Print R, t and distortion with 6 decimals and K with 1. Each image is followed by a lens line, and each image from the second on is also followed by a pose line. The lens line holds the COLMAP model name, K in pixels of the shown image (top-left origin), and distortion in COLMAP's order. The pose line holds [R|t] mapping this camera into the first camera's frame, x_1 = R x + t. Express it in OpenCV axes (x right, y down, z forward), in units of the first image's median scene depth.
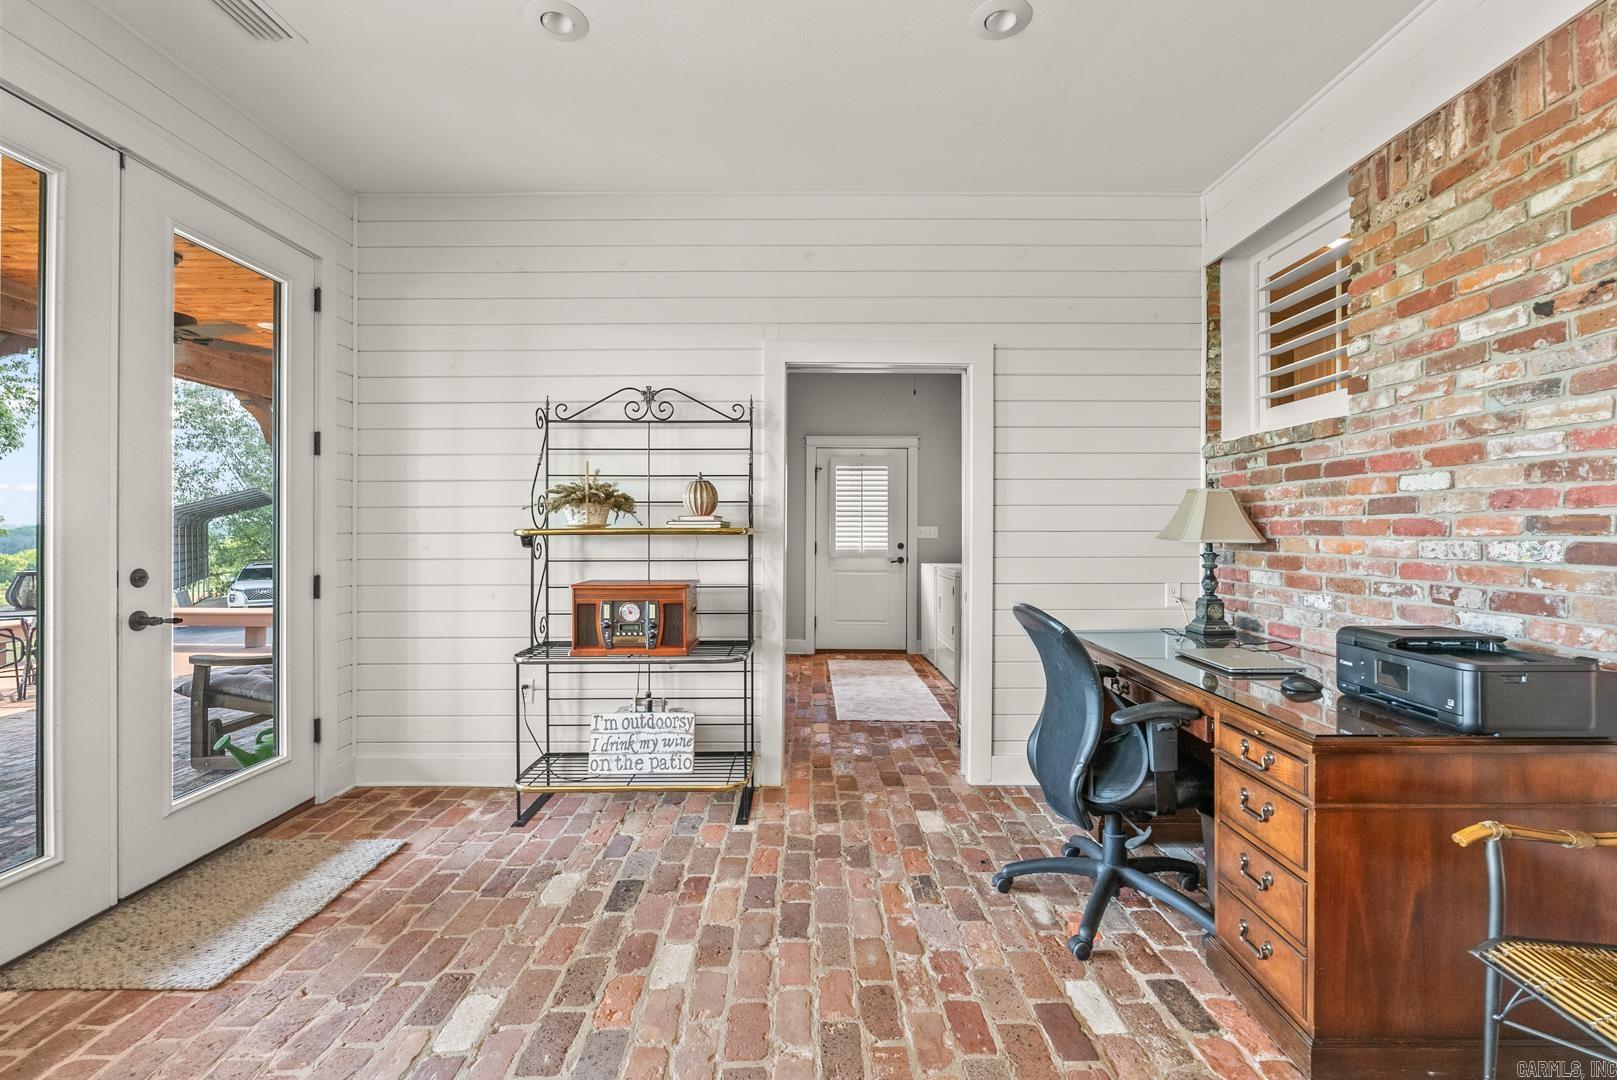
lens RADIAL K [[725.4, 0, 808.0], [0, 725.4, 534.7], [0, 0, 1]] dist [-0.004378, 0.002449]
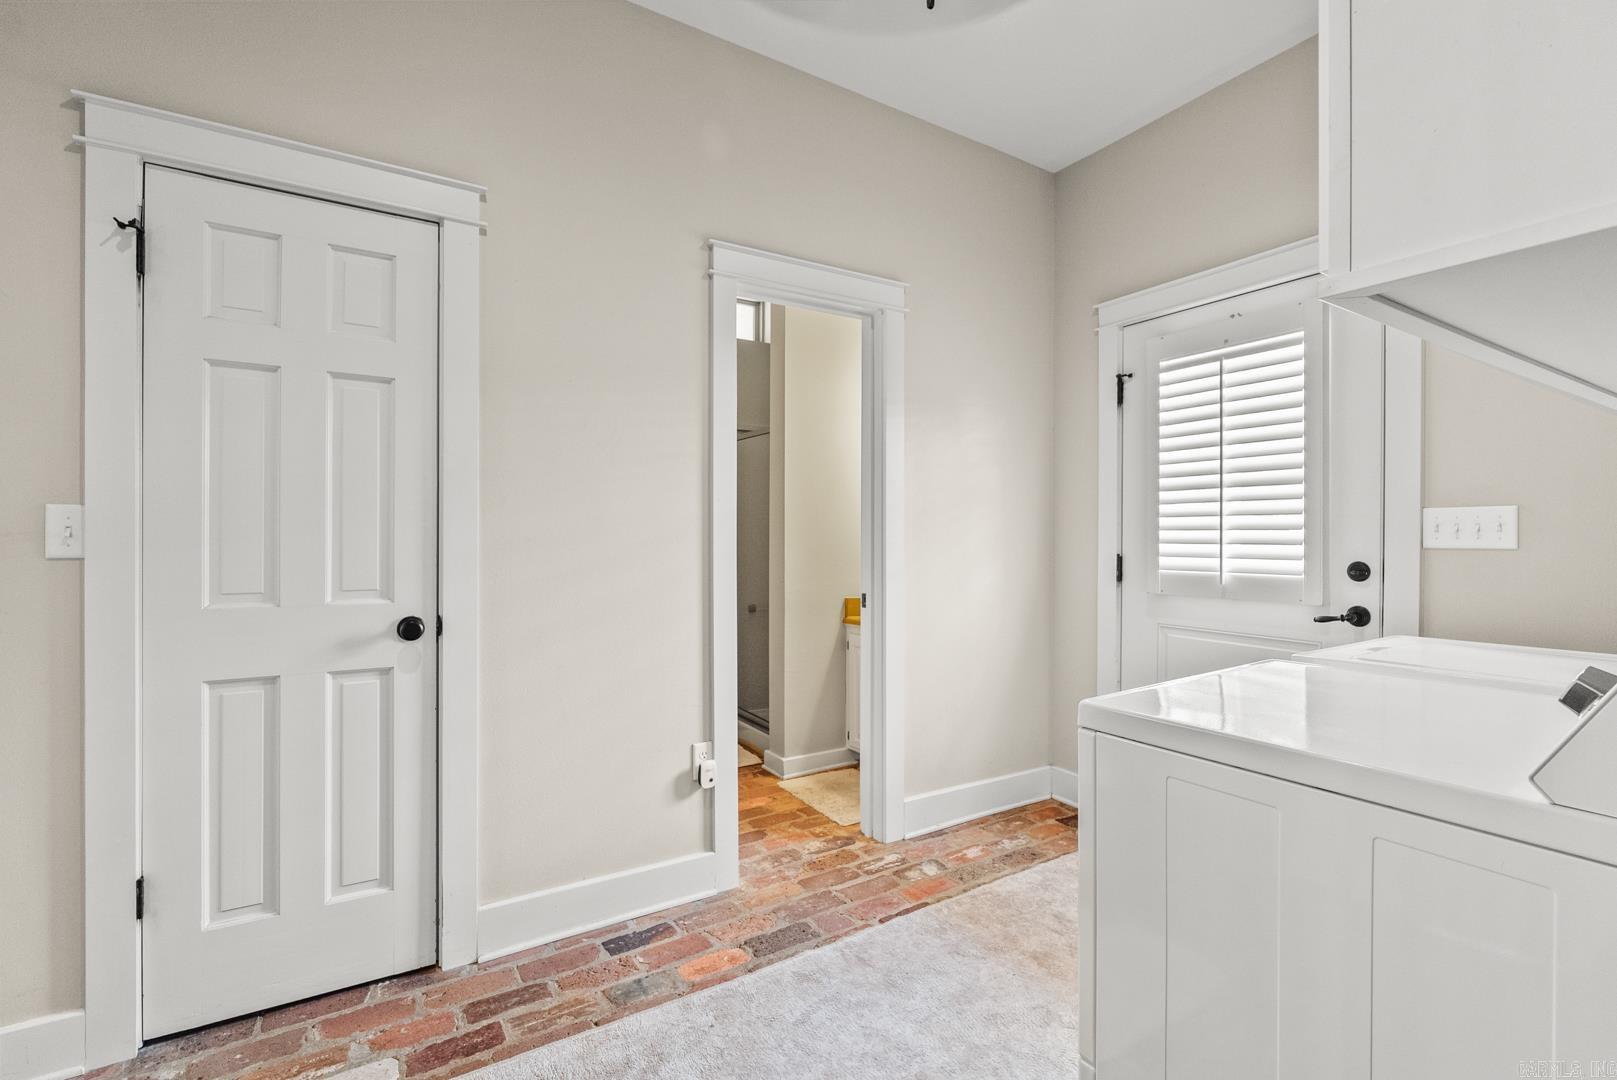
lens RADIAL K [[725.4, 0, 808.3], [0, 725.4, 536.6], [0, 0, 1]] dist [-0.004378, 0.002449]
pose [[0.534882, 0.002822, -0.844922, 0.267390], [-0.003672, 0.999993, 0.001015, 0.000906], [0.844918, 0.002560, 0.534889, 0.626866]]
